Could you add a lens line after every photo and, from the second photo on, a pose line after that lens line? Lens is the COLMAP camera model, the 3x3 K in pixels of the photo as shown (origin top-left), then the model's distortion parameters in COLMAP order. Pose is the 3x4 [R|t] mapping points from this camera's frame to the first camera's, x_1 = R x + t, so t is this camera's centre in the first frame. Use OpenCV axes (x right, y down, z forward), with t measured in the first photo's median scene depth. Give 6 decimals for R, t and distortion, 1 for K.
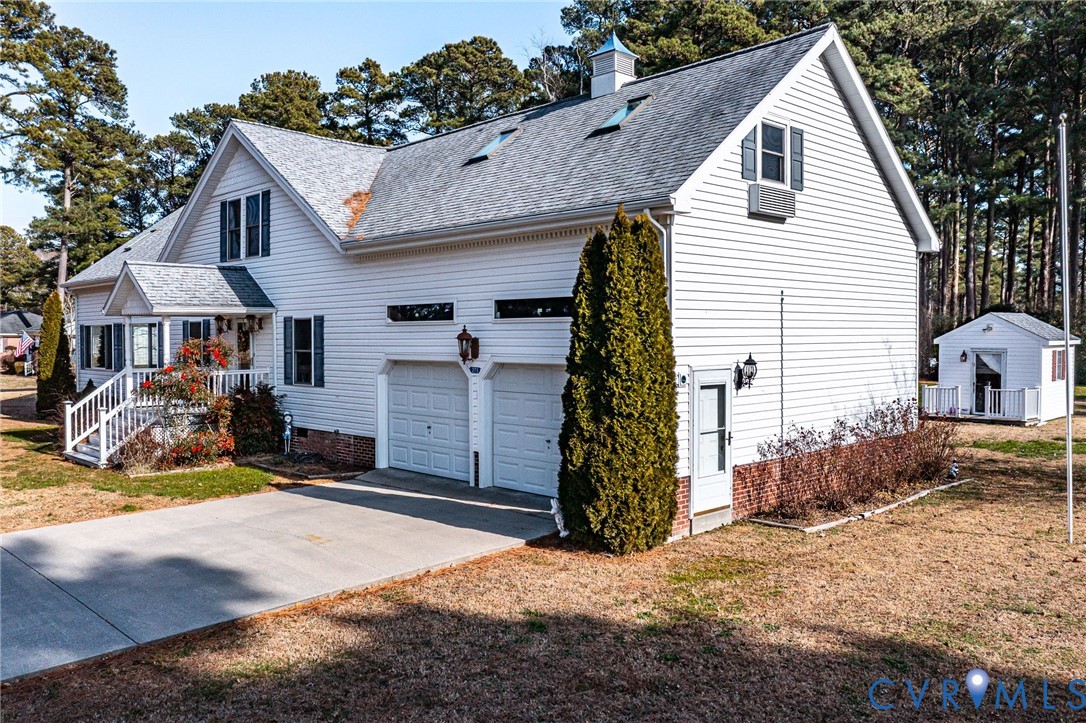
lens RADIAL K [[880.6, 0, 539.7], [0, 880.6, 323.0], [0, 0, 1]] dist [-0.005053, 0.003101]
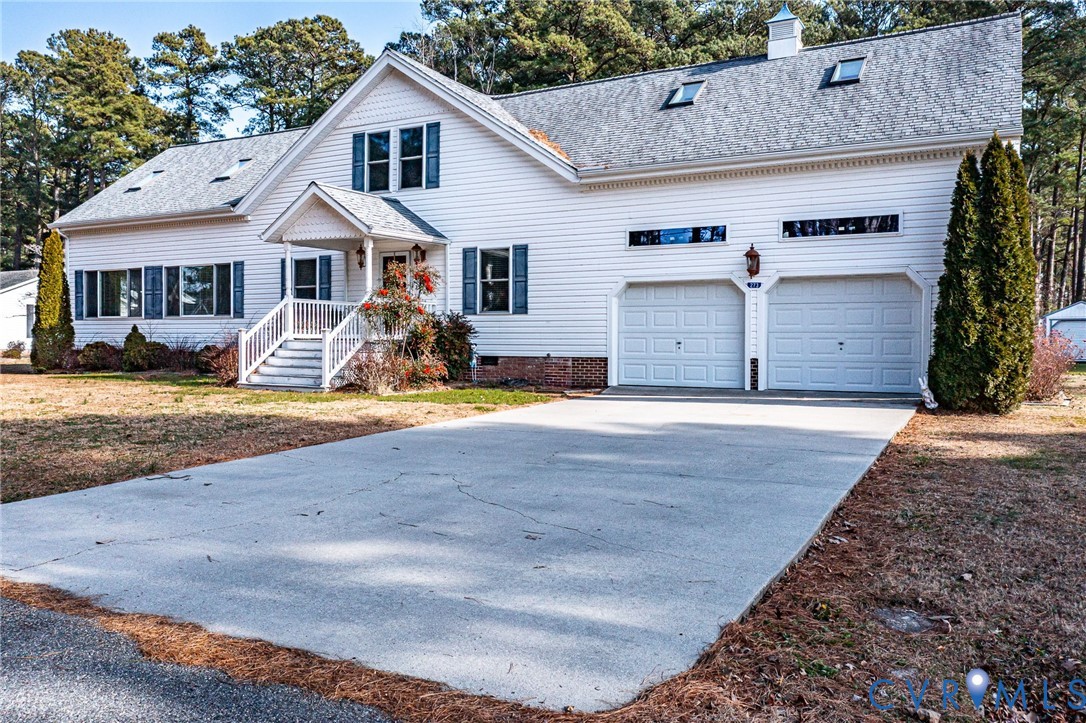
lens RADIAL K [[880.6, 0, 539.7], [0, 880.6, 323.0], [0, 0, 1]] dist [-0.005053, 0.003101]
pose [[0.954641, 0.013773, 0.297442, -0.518260], [-0.011185, 0.999883, -0.010403, 0.090770], [-0.297551, 0.006604, 0.954683, 0.014365]]
